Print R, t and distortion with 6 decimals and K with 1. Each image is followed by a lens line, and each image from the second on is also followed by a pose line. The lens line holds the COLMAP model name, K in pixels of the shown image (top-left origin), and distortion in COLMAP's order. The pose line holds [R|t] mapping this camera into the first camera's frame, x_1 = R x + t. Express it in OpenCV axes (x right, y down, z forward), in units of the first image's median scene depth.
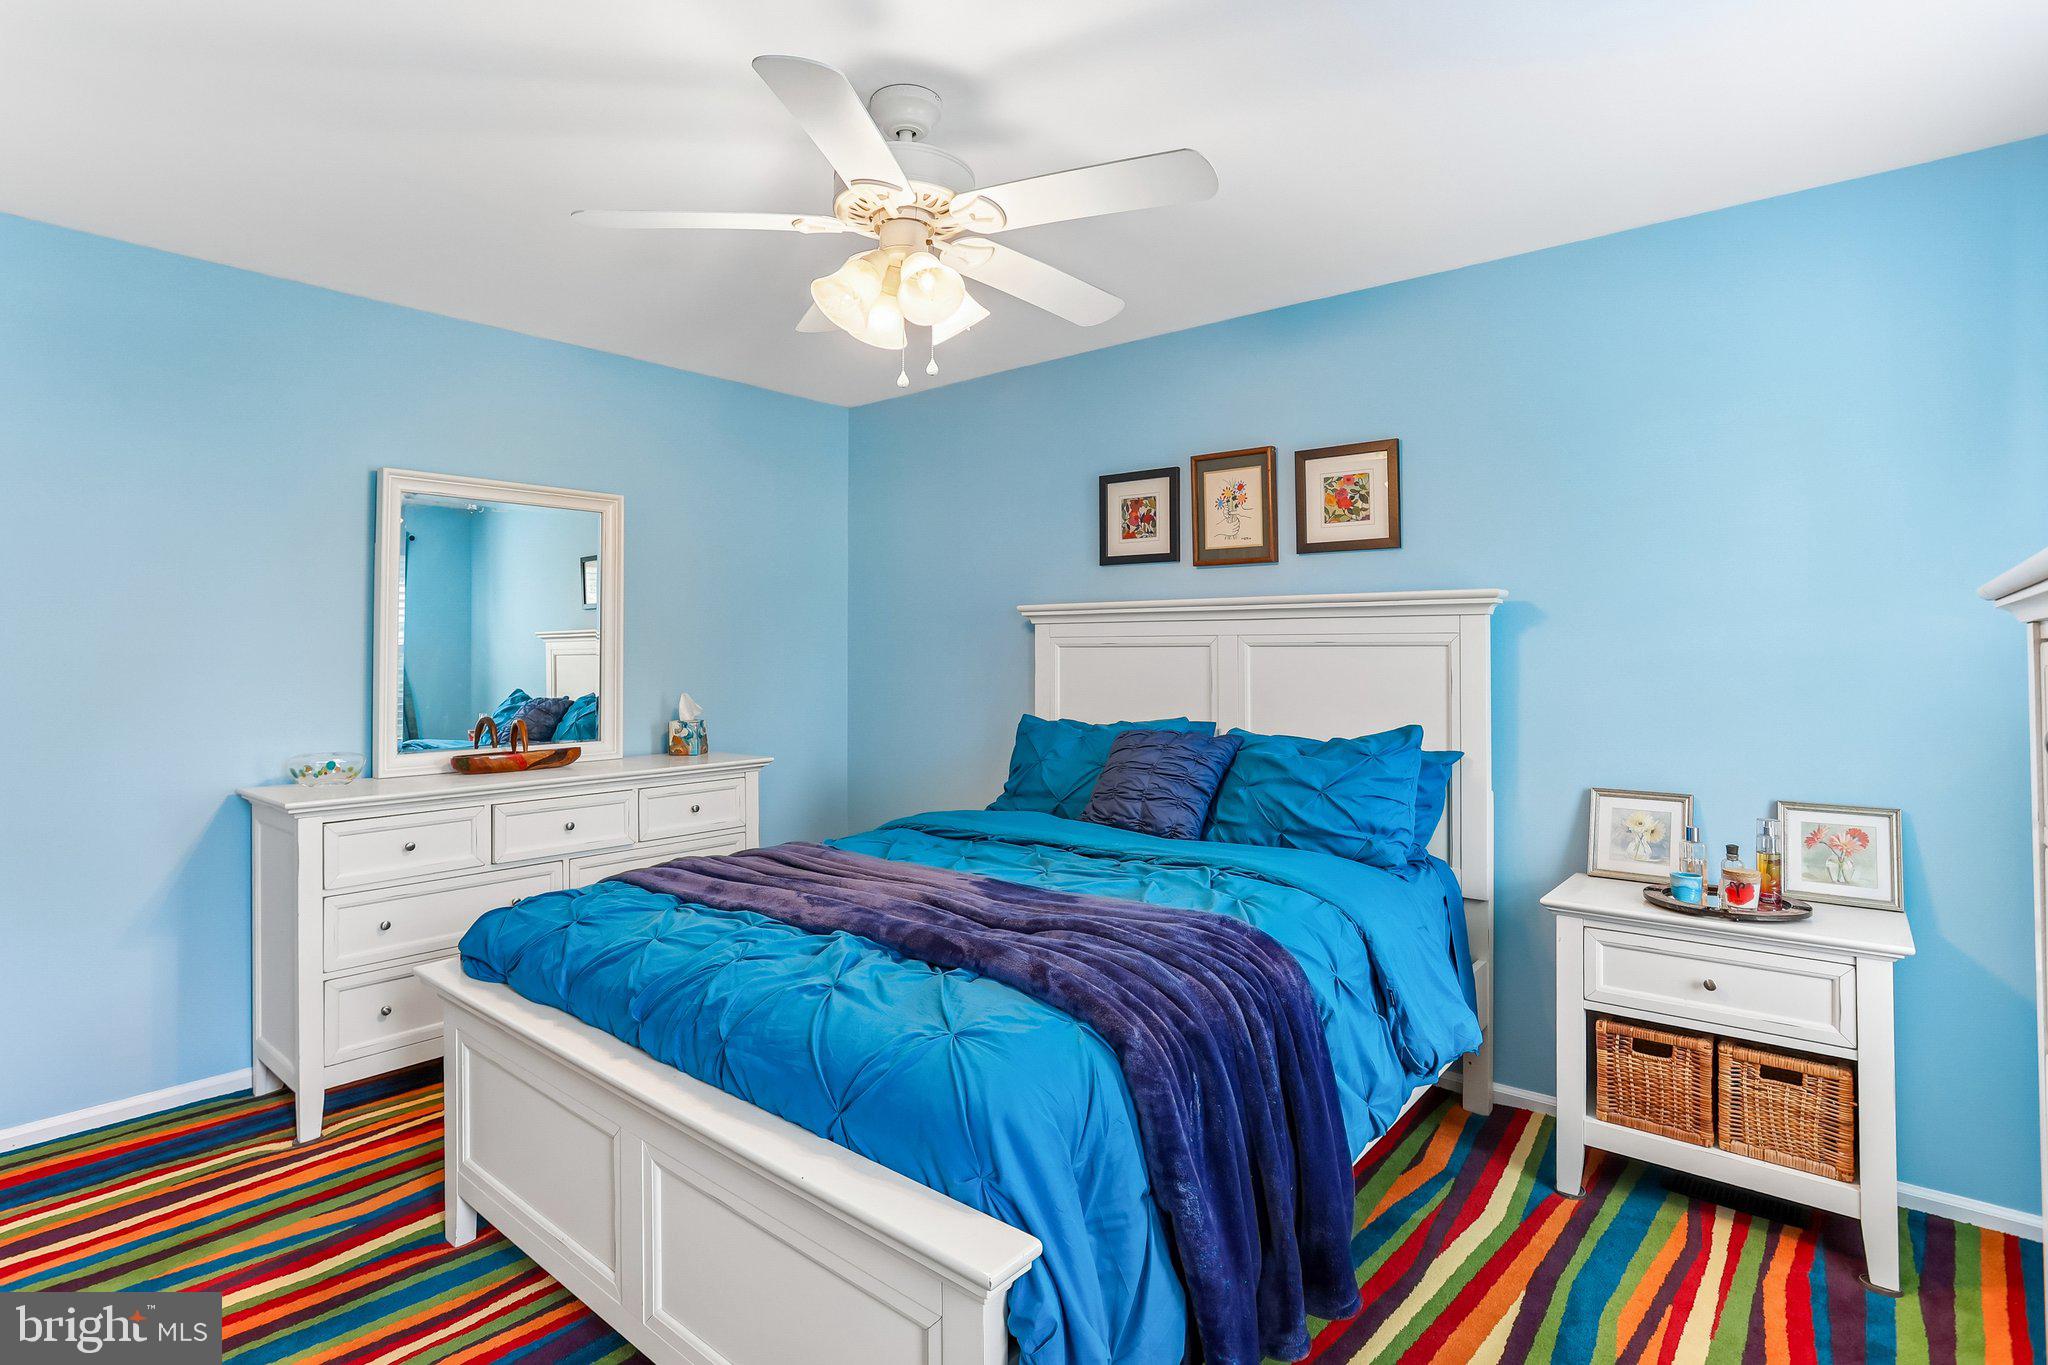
lens RADIAL K [[1034.0, 0, 1020.2], [0, 1034.0, 662.0], [0, 0, 1]] dist [-0.050750, 0.014708]
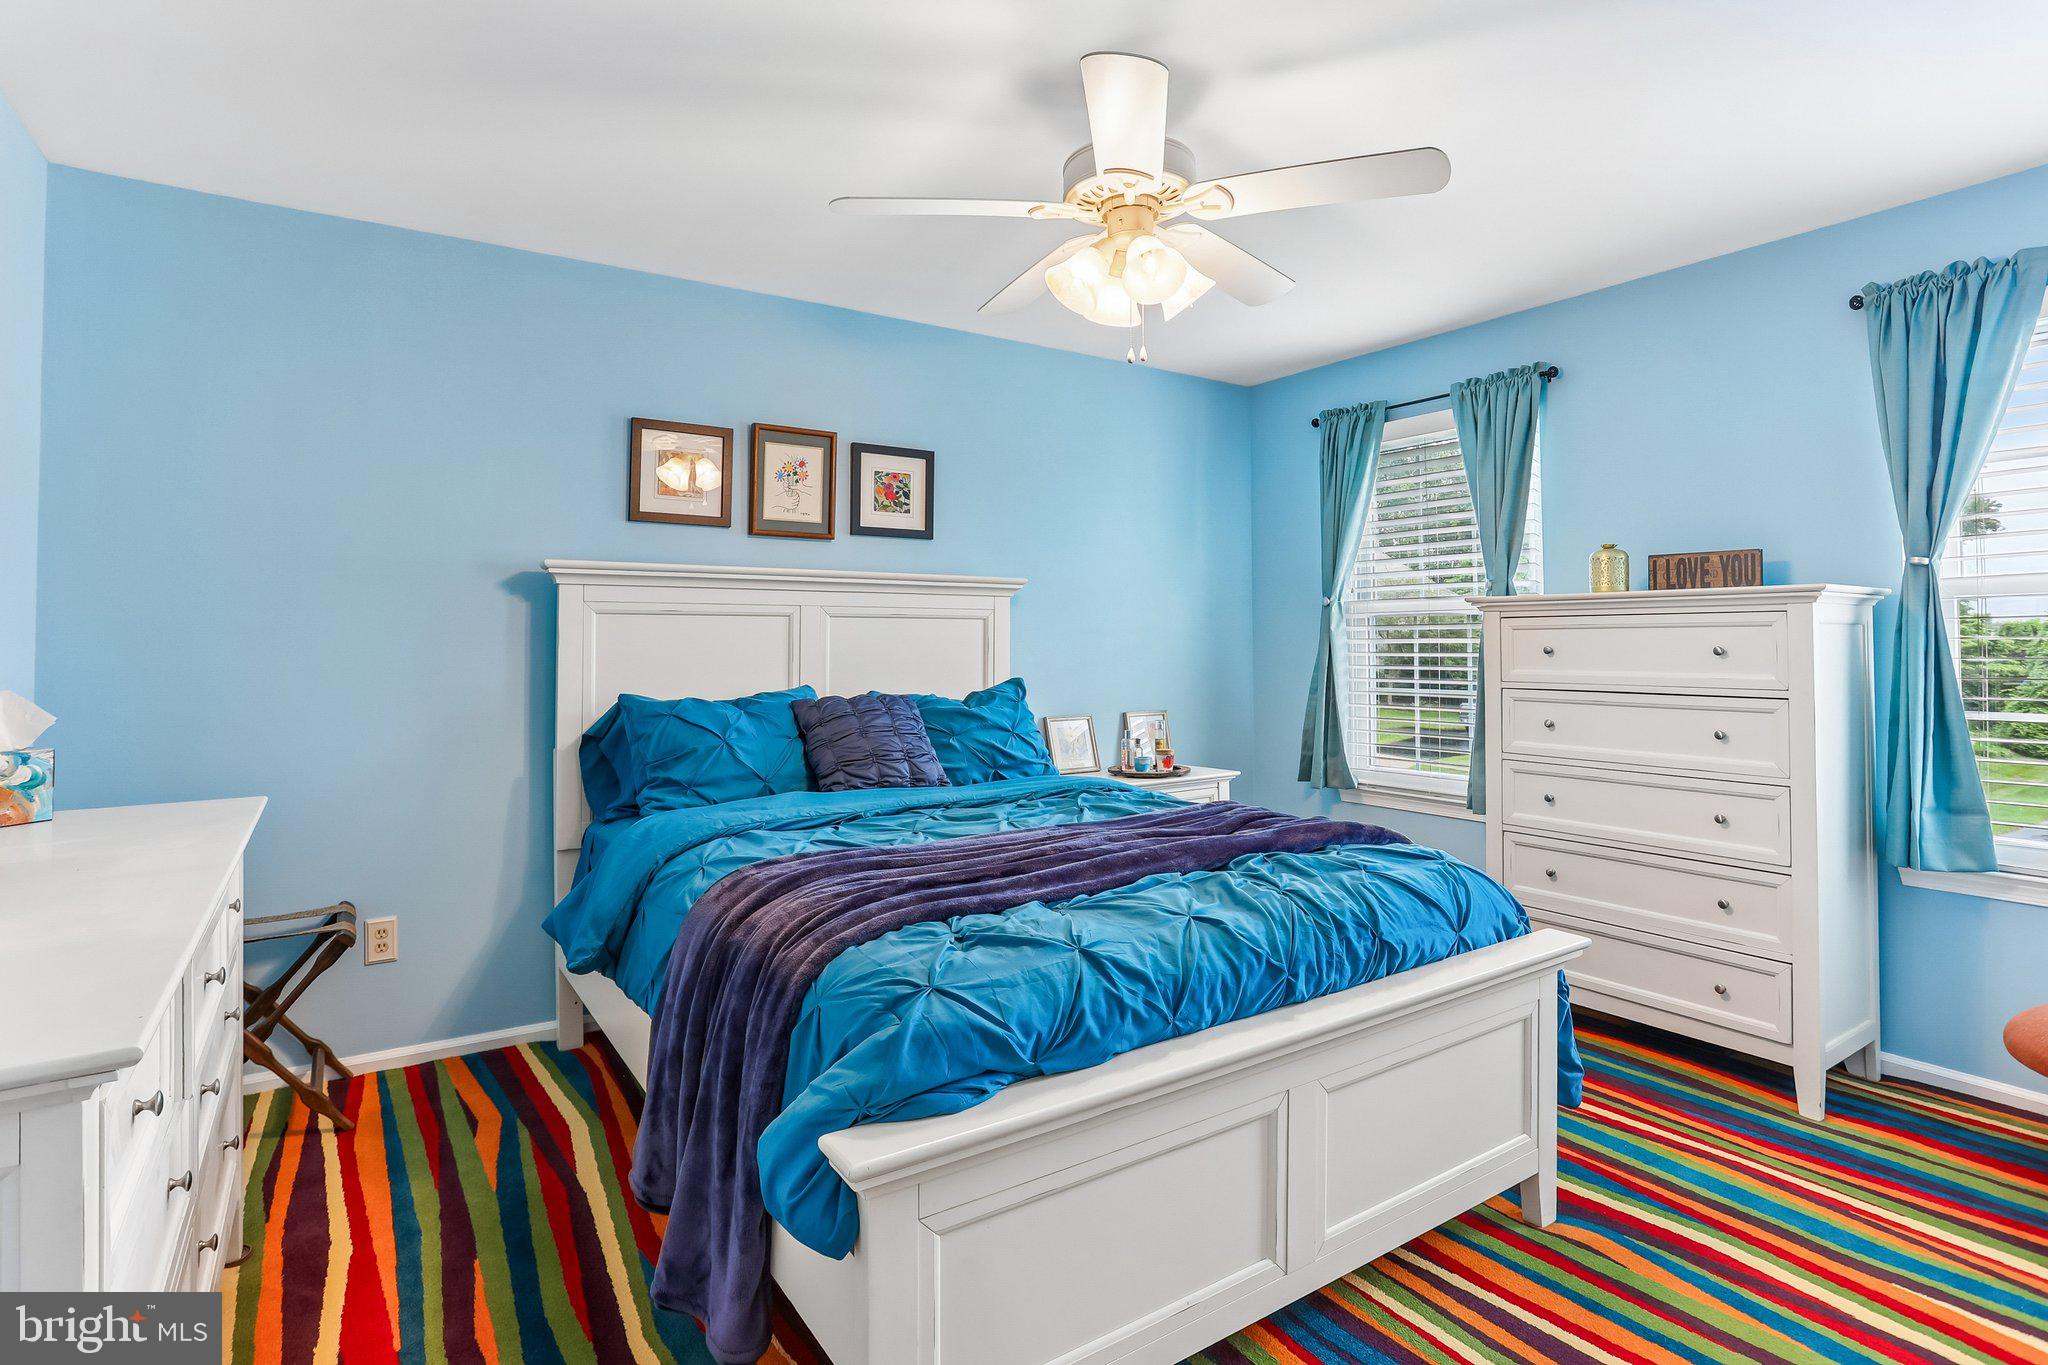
lens RADIAL K [[1034.0, 0, 1010.6], [0, 1034.0, 640.9], [0, 0, 1]] dist [-0.050750, 0.014708]
pose [[0.291410, 0.000196, 0.956598, -0.742541], [0.010009, 0.999945, -0.003254, 0.014988], [-0.956546, 0.010523, 0.291392, 0.510410]]
